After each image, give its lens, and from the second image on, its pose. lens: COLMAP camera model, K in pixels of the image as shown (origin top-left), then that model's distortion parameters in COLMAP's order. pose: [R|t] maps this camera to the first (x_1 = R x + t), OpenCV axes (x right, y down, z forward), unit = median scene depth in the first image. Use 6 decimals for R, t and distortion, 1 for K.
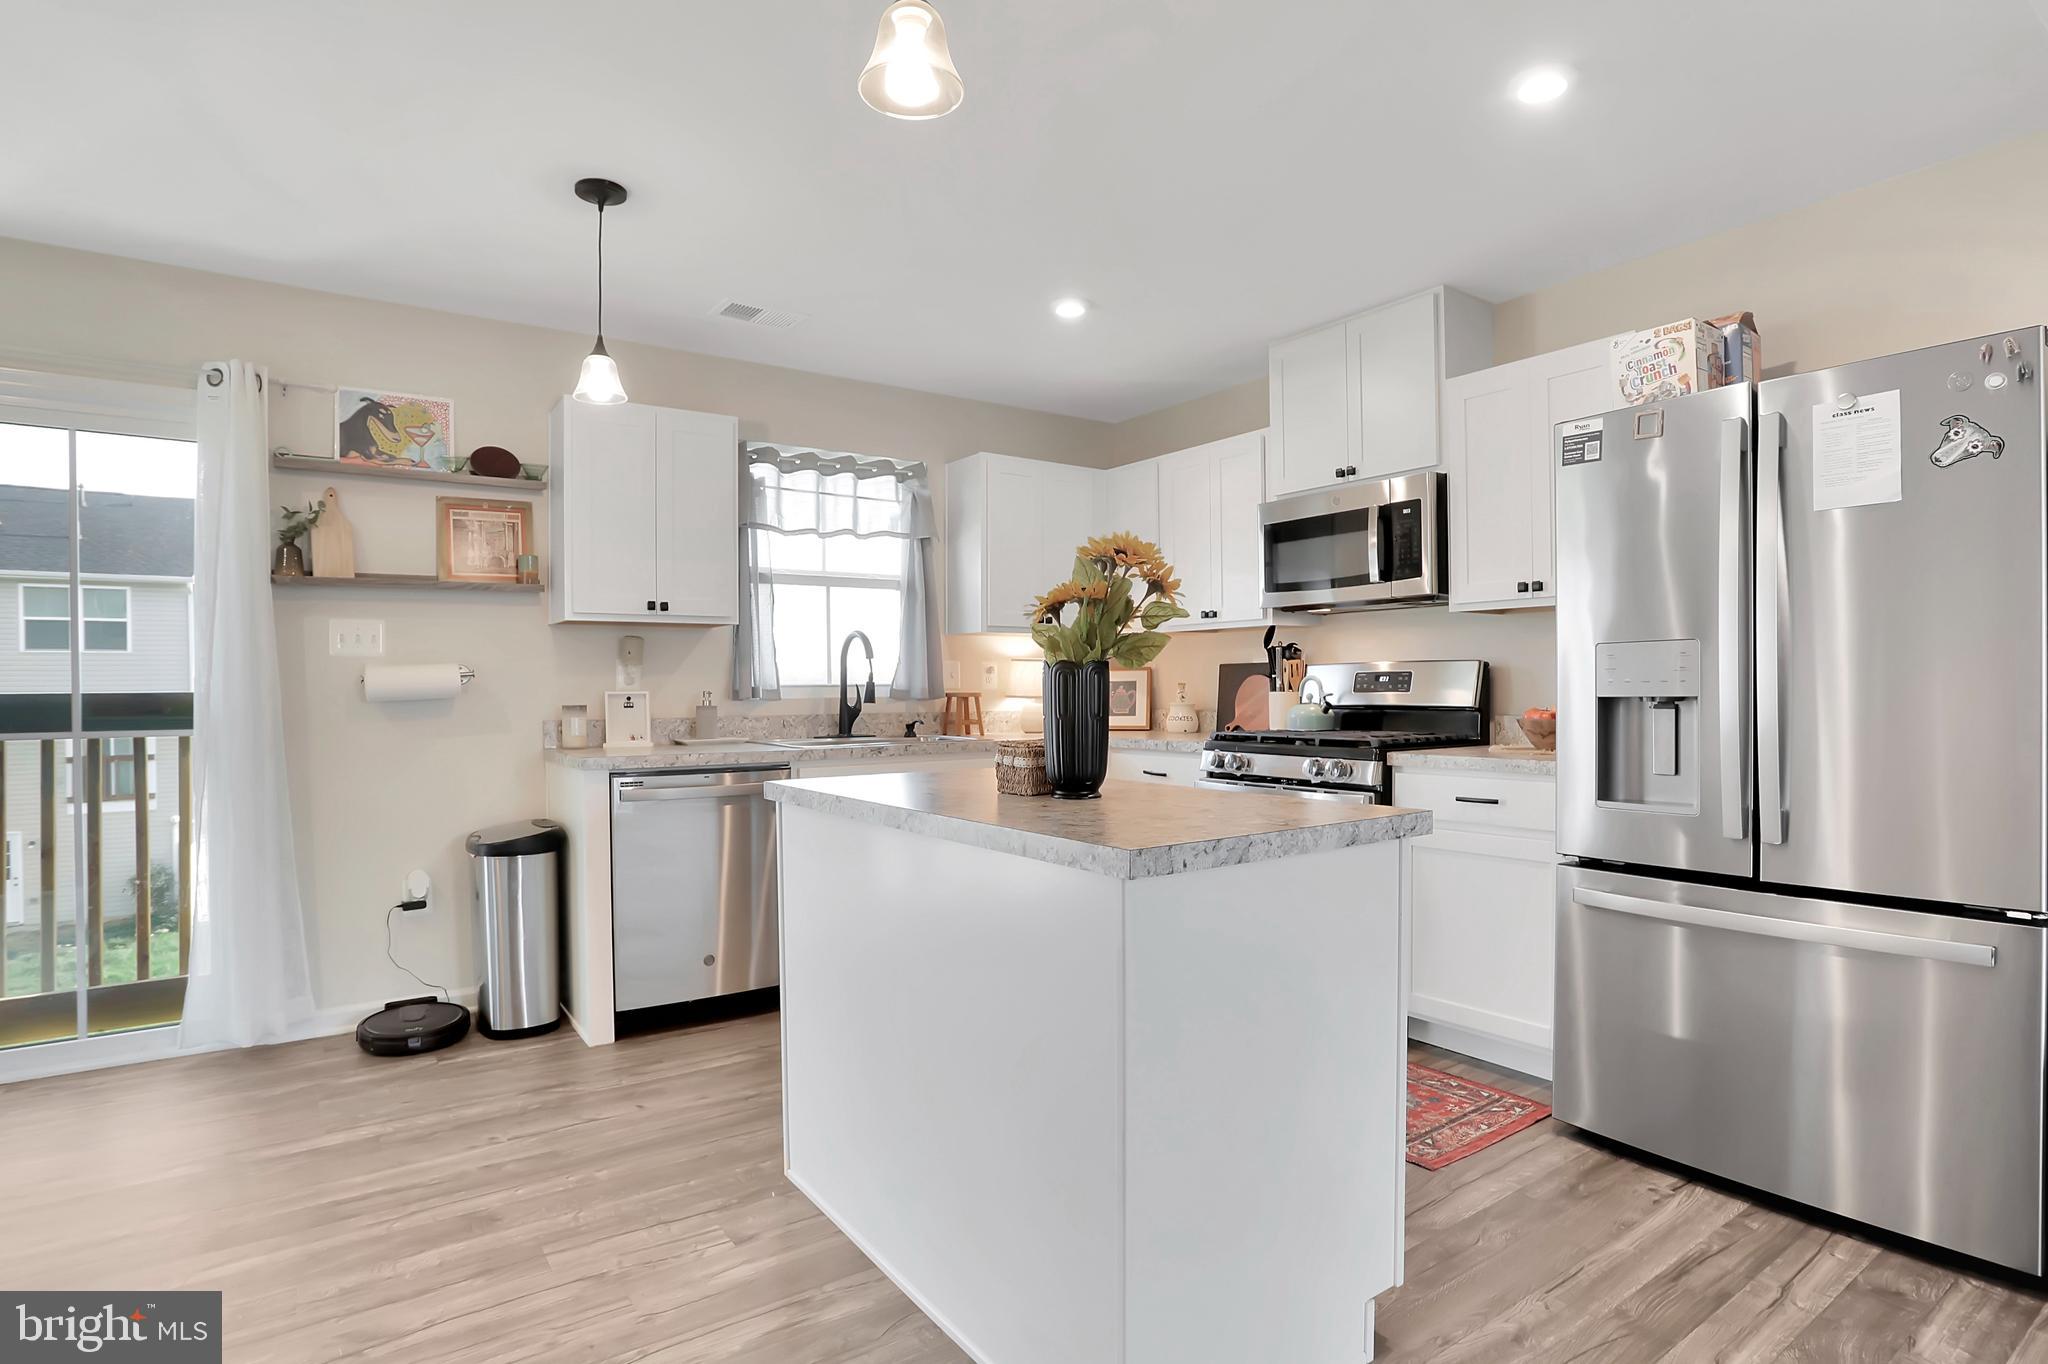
lens RADIAL K [[1066.3, 0, 988.2], [0, 1066.3, 695.6], [0, 0, 1]] dist [-0.055583, 0.000115]
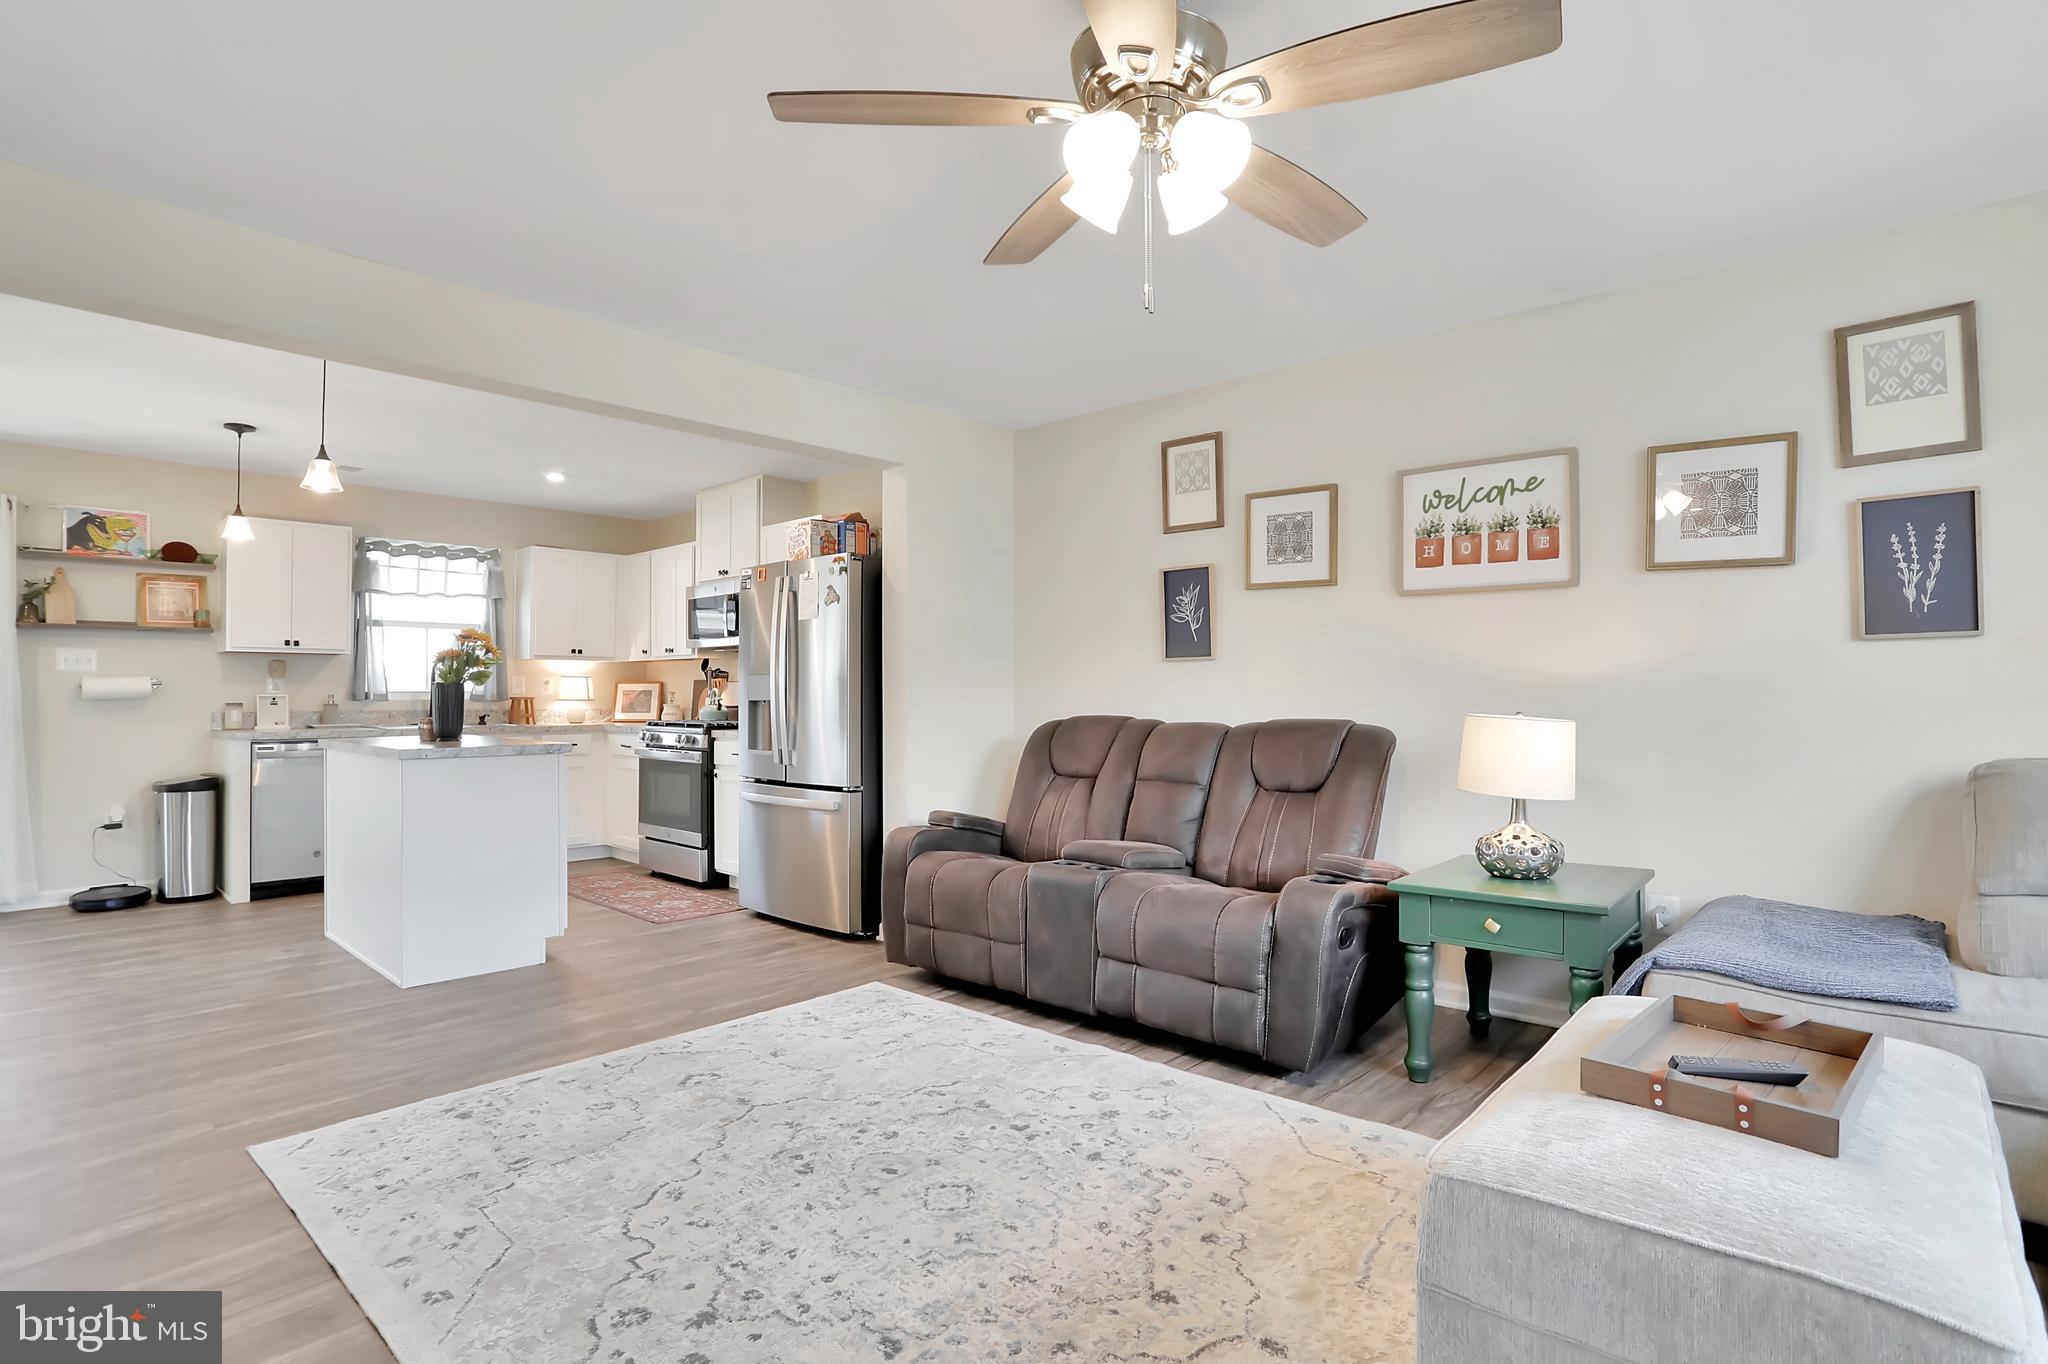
lens RADIAL K [[1041.4, 0, 973.1], [0, 1041.4, 677.1], [0, 0, 1]] dist [-0.000656, 0.001680]
pose [[0.982210, 0.010277, 0.187505, 0.430227], [-0.005675, 0.999670, -0.025065, 0.003180], [-0.187700, 0.023555, 0.981944, -0.796130]]
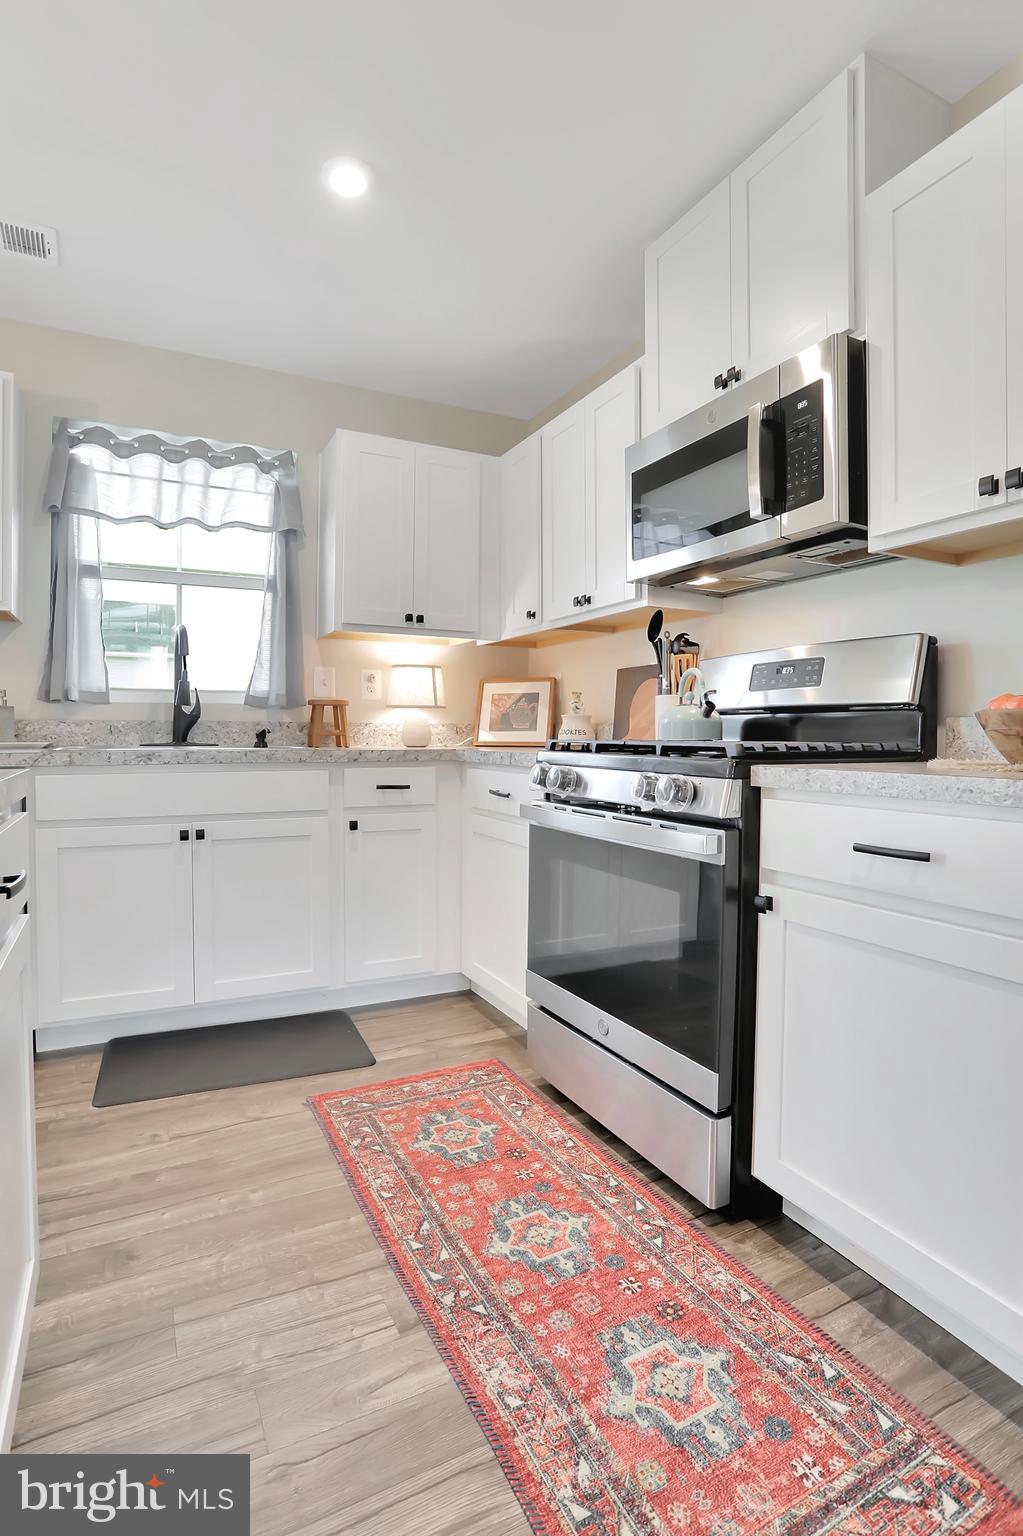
lens RADIAL K [[759.0, 0, 482.0], [0, 759.0, 746.8], [0, 0, 1]] dist [-0.055241, 0.017512]
pose [[0.989570, 0.013595, -0.143408, 0.252613], [-0.012099, 0.999863, 0.011299, 0.035264], [0.143542, -0.009446, 0.989599, 0.479017]]
